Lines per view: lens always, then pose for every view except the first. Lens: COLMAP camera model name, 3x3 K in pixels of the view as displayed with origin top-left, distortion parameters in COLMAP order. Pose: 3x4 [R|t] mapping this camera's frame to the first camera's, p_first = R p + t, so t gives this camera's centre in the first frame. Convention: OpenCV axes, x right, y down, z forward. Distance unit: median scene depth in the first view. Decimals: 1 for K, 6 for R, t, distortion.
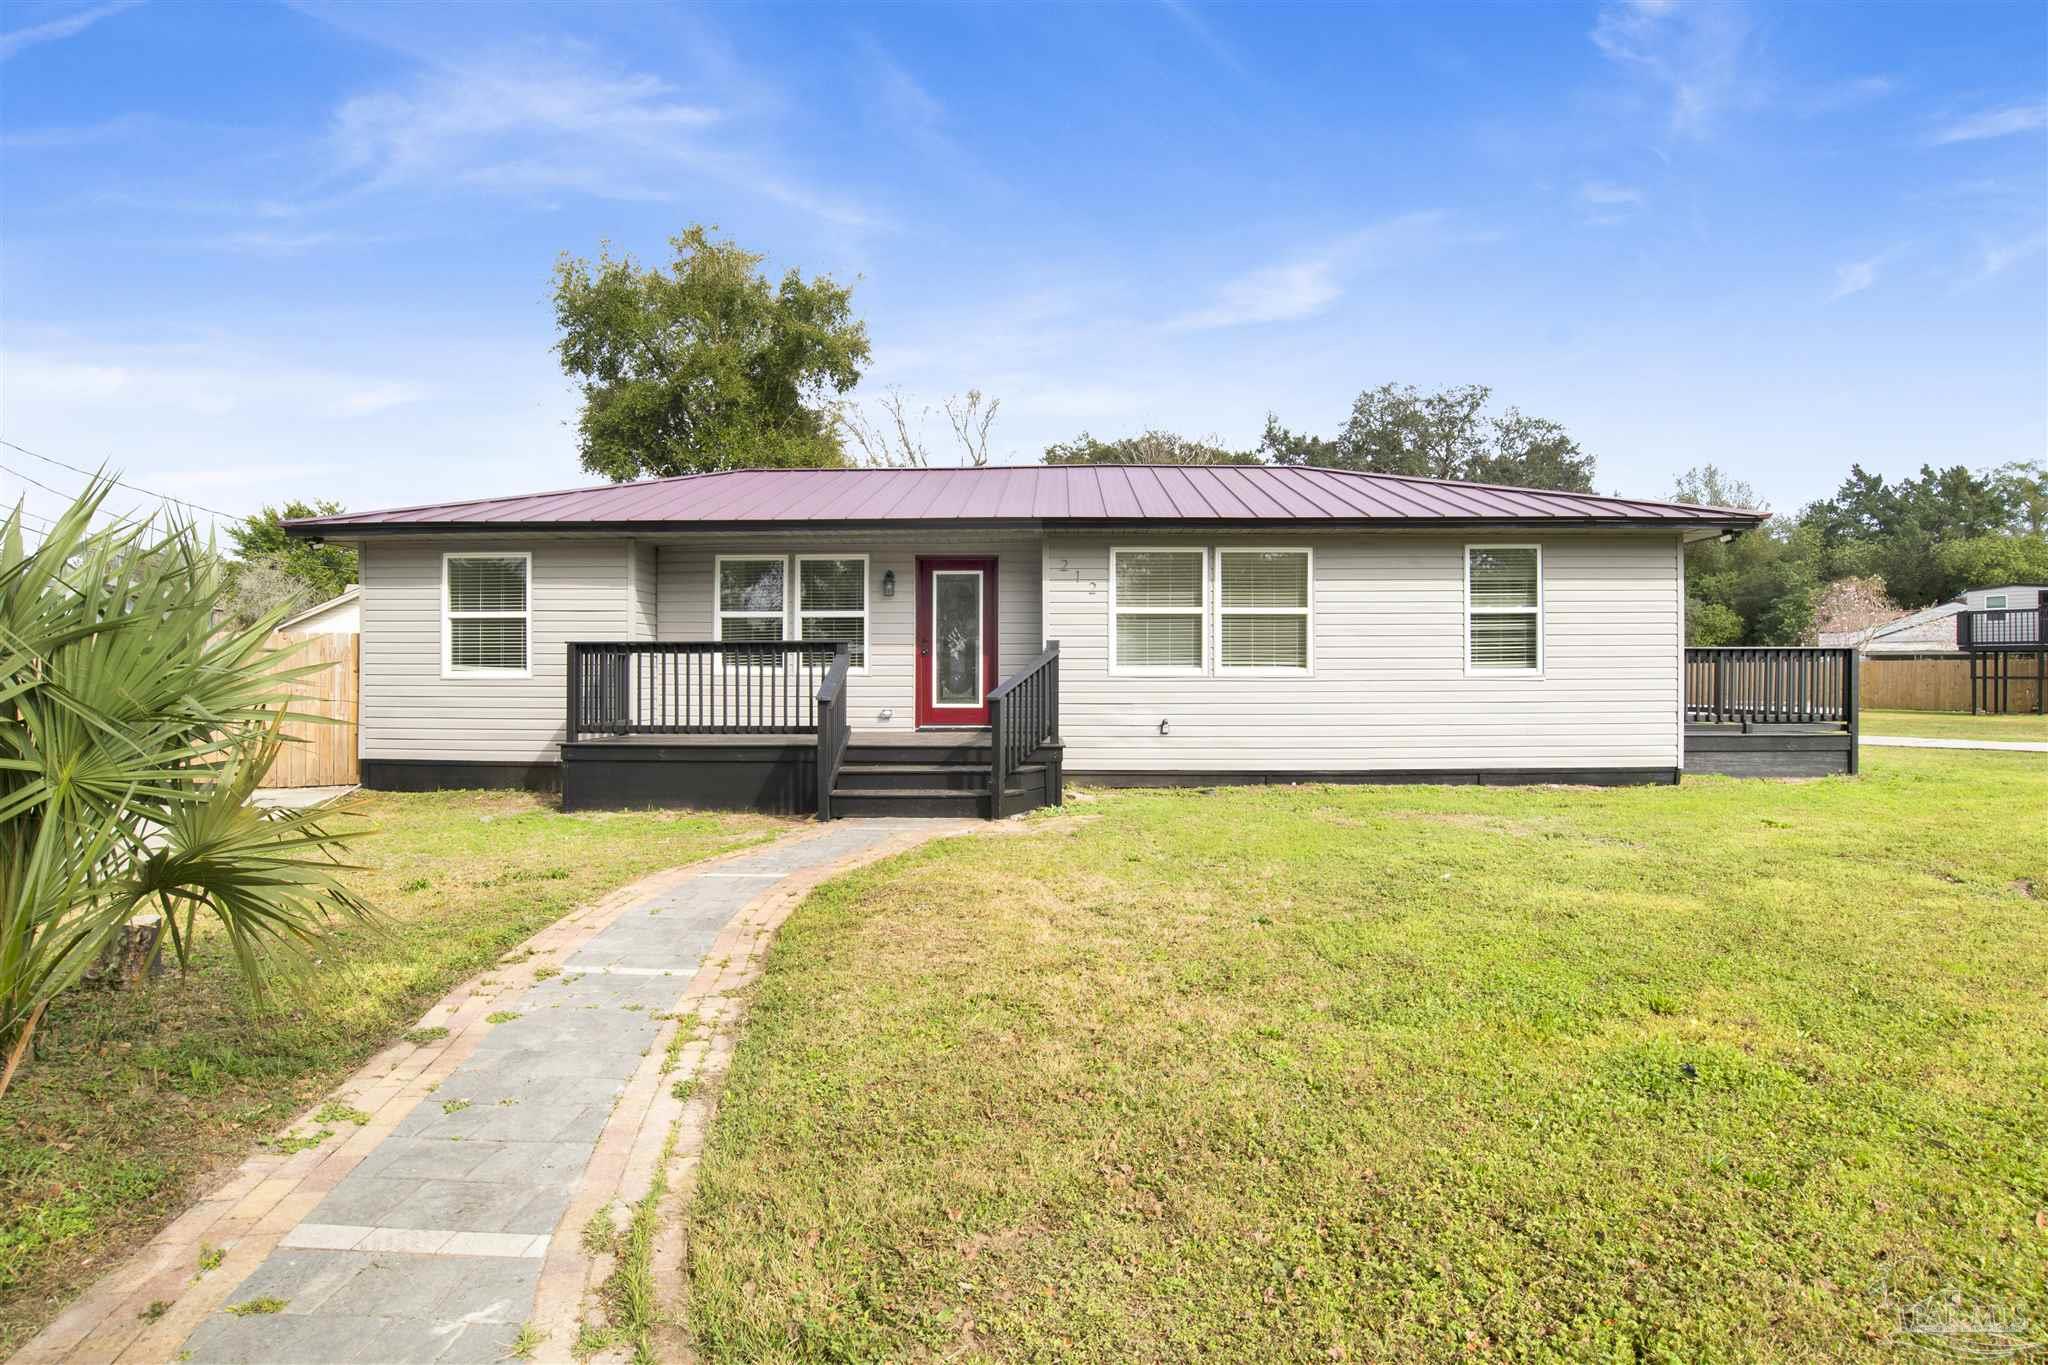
lens RADIAL K [[1074.6, 0, 1029.4], [0, 1074.6, 673.7], [0, 0, 1]] dist [-0.031895, 0.002385]
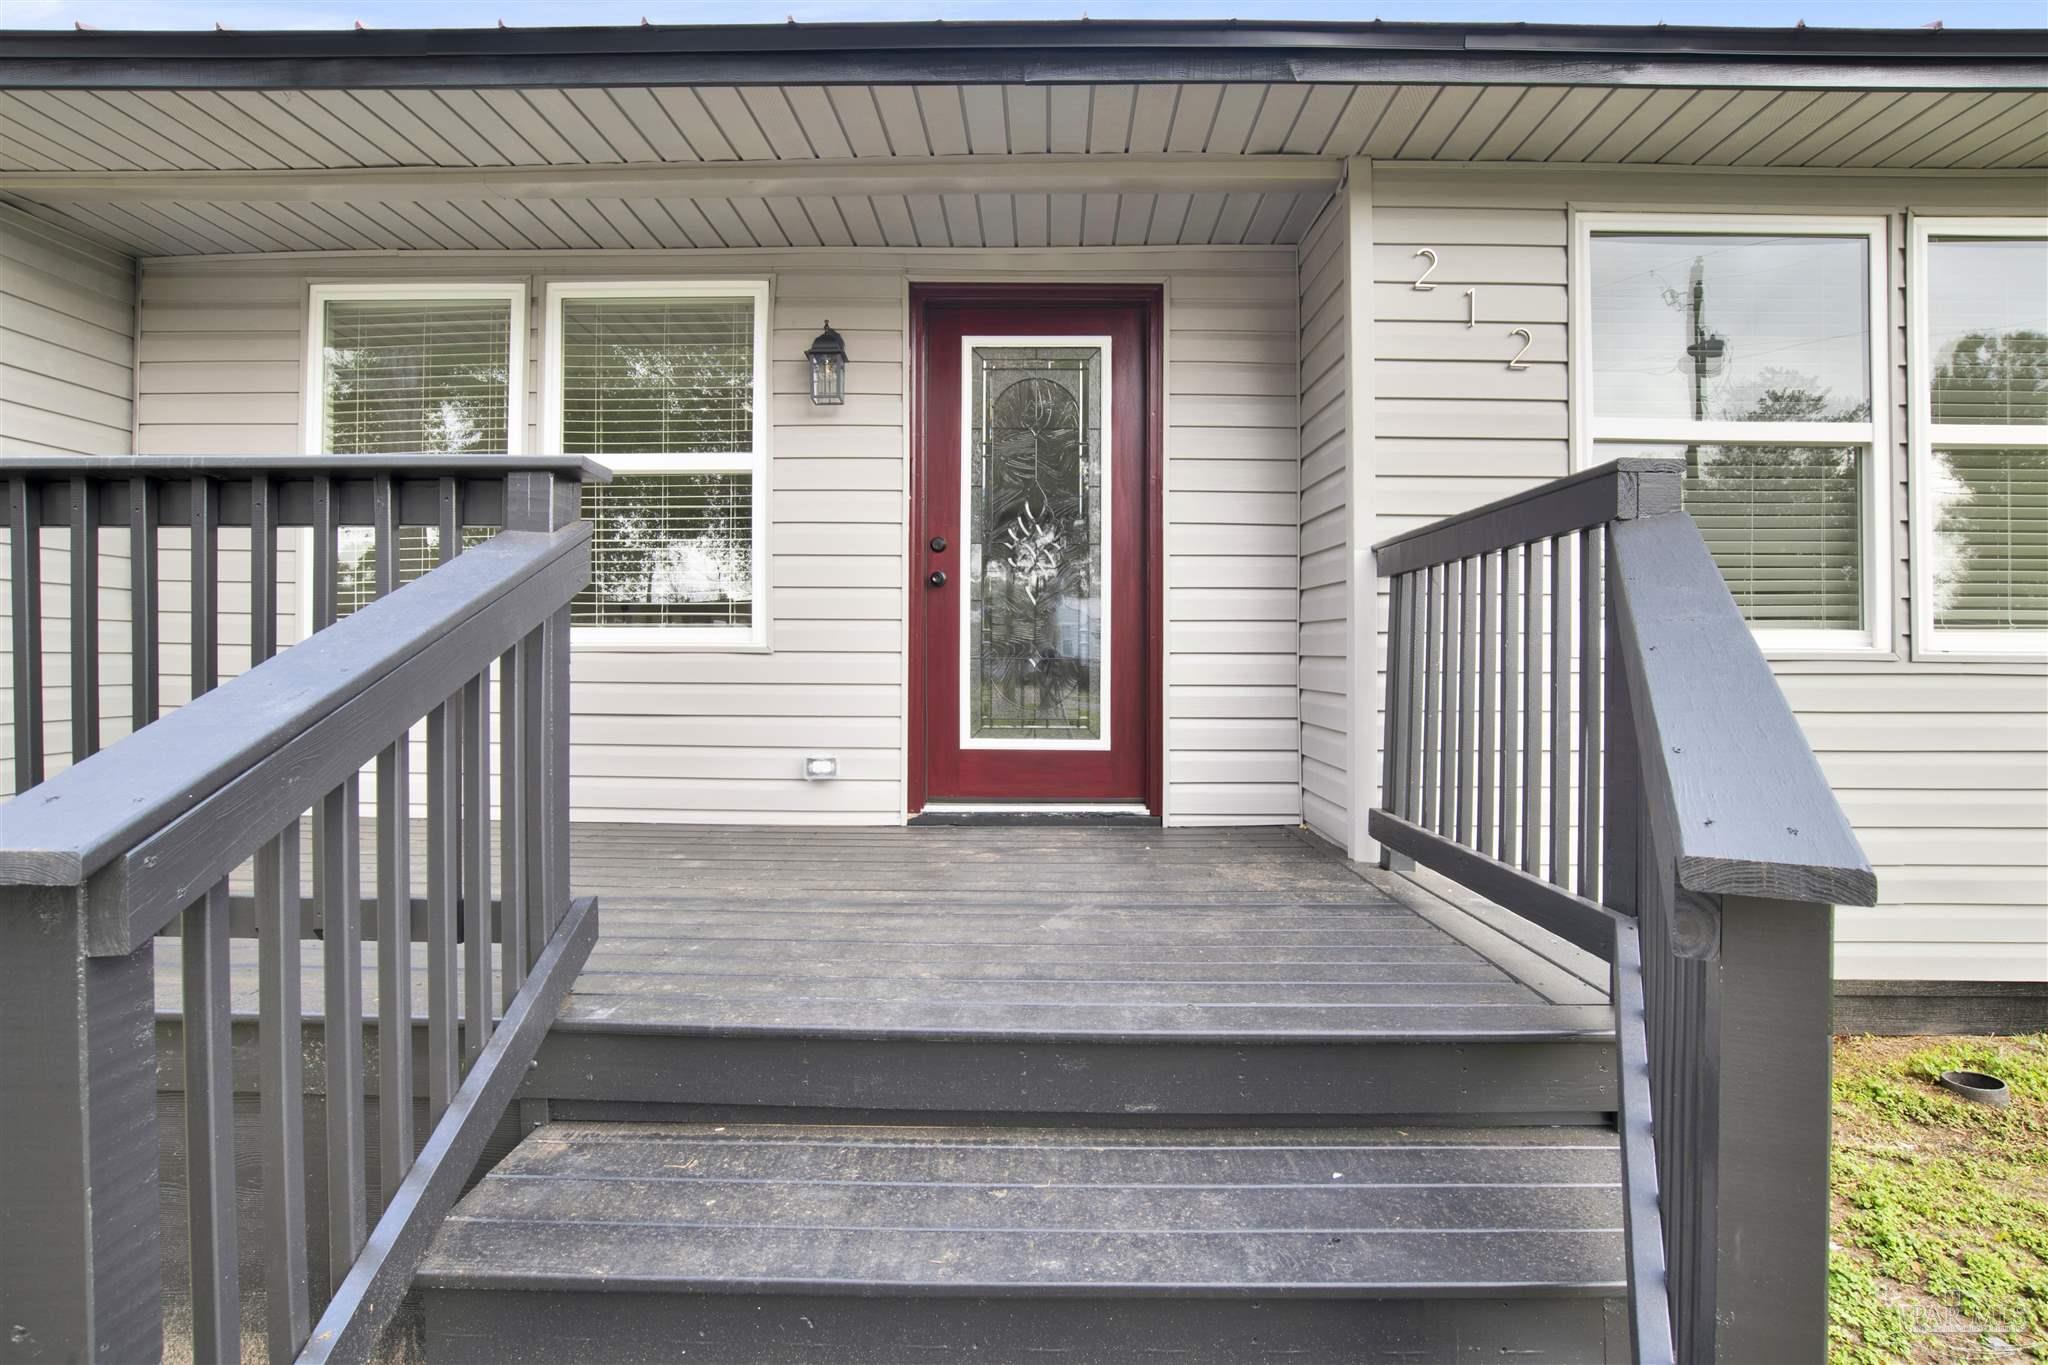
lens RADIAL K [[1074.6, 0, 1022.9], [0, 1074.6, 677.0], [0, 0, 1]] dist [-0.031895, 0.002385]
pose [[0.999925, 0.008464, 0.008807, -0.073925], [-0.008577, 0.999881, 0.012819, 0.005276], [-0.008697, -0.012894, 0.999879, 0.673895]]
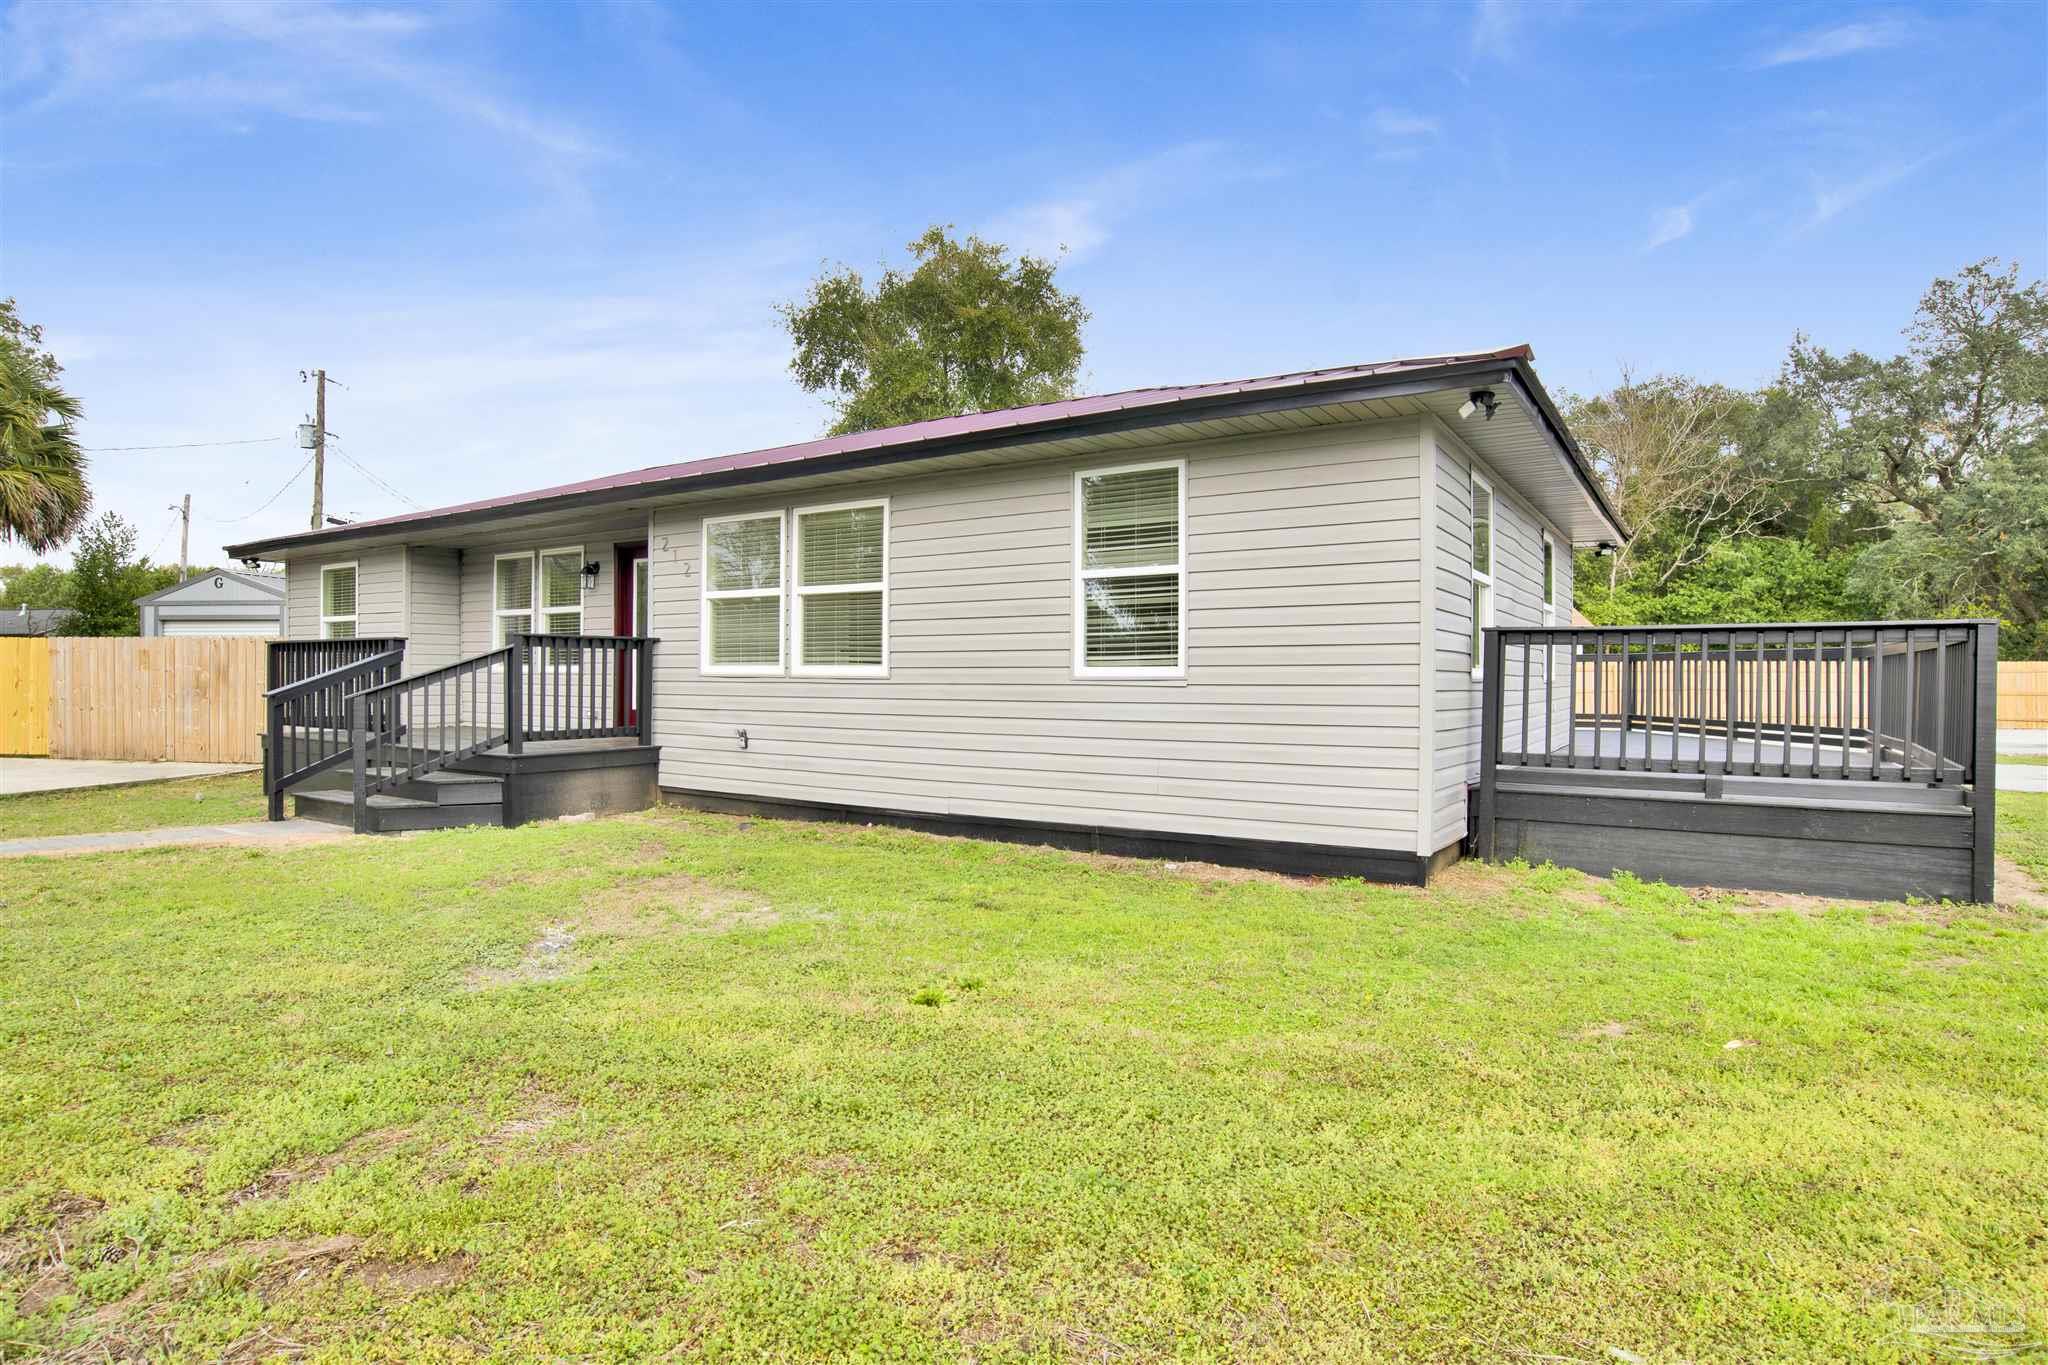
lens RADIAL K [[1074.6, 0, 1018.0], [0, 1074.6, 678.7], [0, 0, 1]] dist [-0.031895, 0.002385]
pose [[0.842496, 0.006460, -0.538664, 0.683075], [-0.001429, 0.999951, 0.009756, -0.003462], [0.538701, -0.007450, 0.842464, 0.414337]]
